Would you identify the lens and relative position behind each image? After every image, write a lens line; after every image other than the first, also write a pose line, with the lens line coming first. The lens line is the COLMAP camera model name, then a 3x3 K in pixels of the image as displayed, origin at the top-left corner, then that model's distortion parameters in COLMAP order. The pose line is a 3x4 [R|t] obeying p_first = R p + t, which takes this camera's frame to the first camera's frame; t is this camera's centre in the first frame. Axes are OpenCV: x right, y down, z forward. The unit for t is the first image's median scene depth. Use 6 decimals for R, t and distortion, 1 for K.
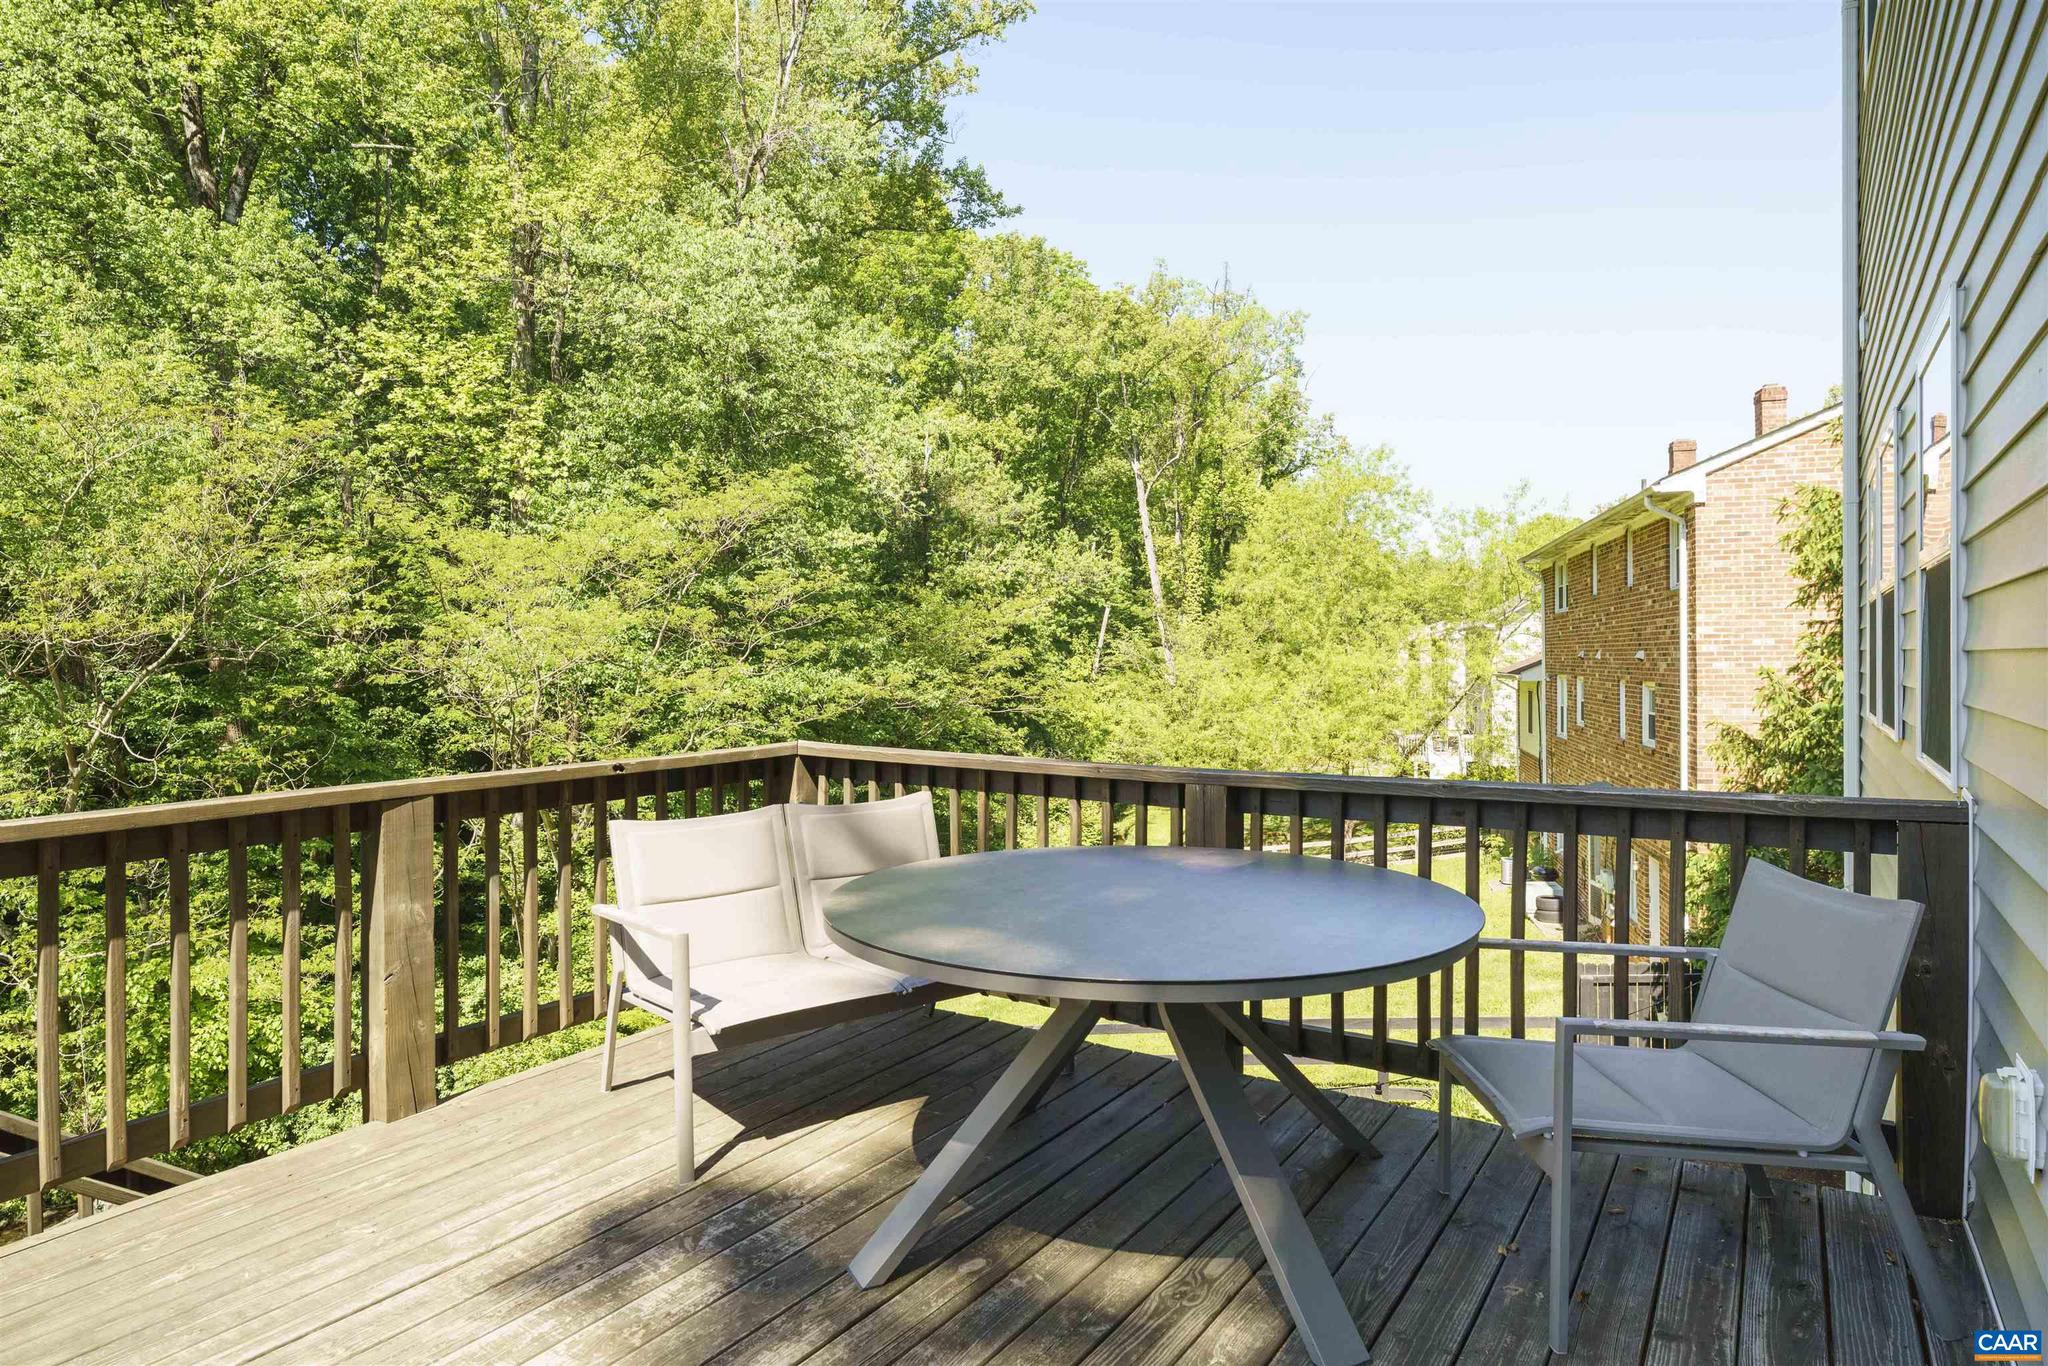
lens RADIAL K [[1147.3, 0, 1030.5], [0, 1147.3, 674.6], [0, 0, 1]] dist [-0.002757, 0.001663]
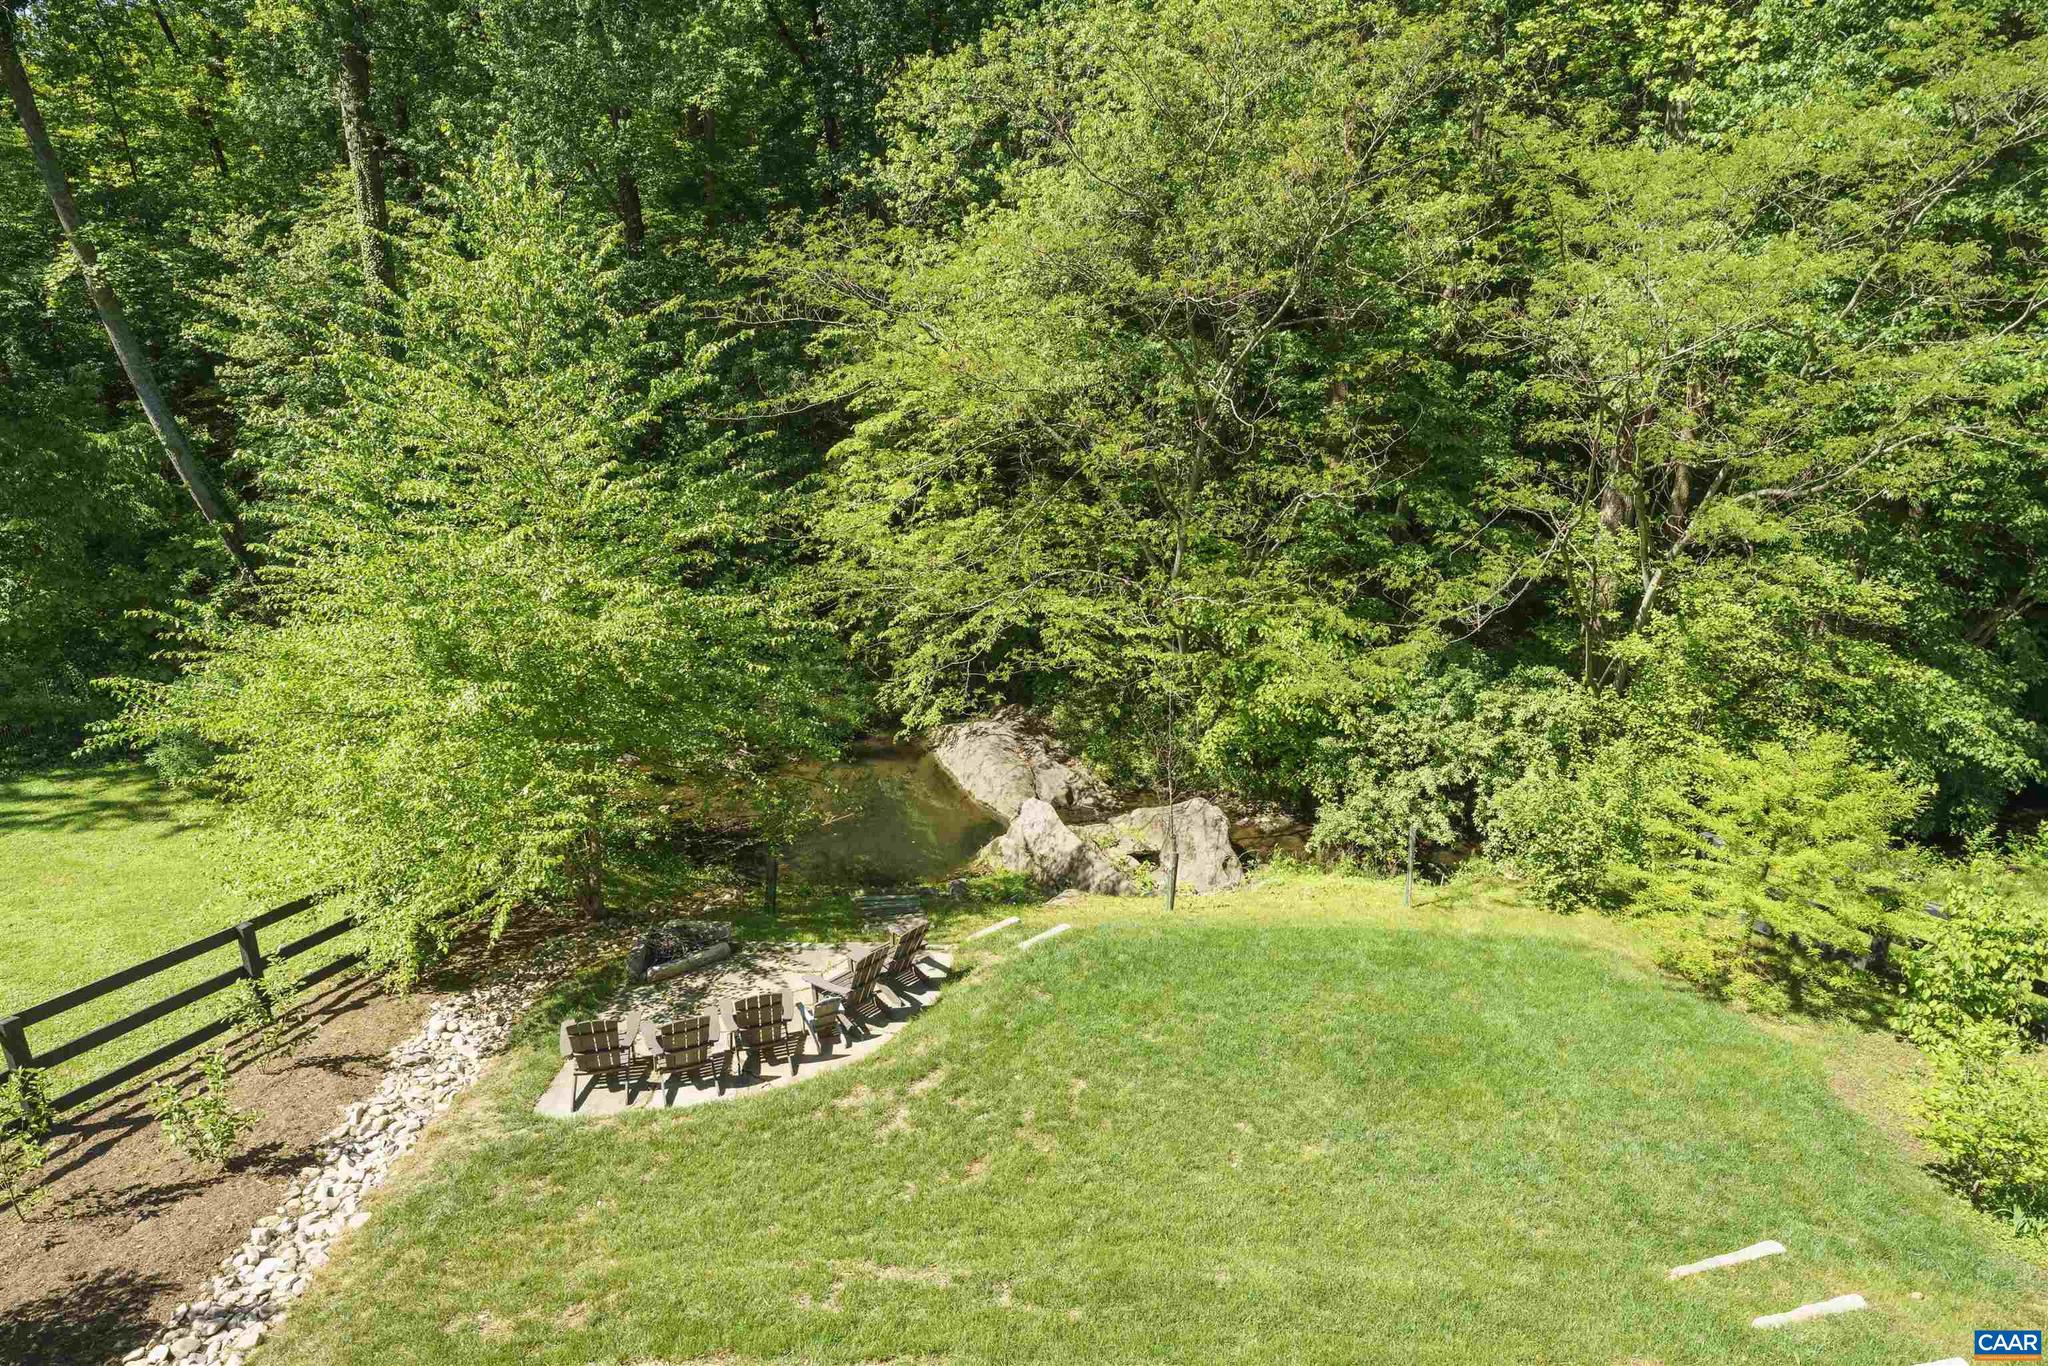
lens RADIAL K [[1147.3, 0, 1030.5], [0, 1147.3, 674.6], [0, 0, 1]] dist [-0.002757, 0.001663]
pose [[0.633768, 0.242792, -0.734432, -0.077284], [-0.020544, 0.954412, 0.297786, -0.008179], [0.773250, -0.173639, 0.609863, 0.153479]]
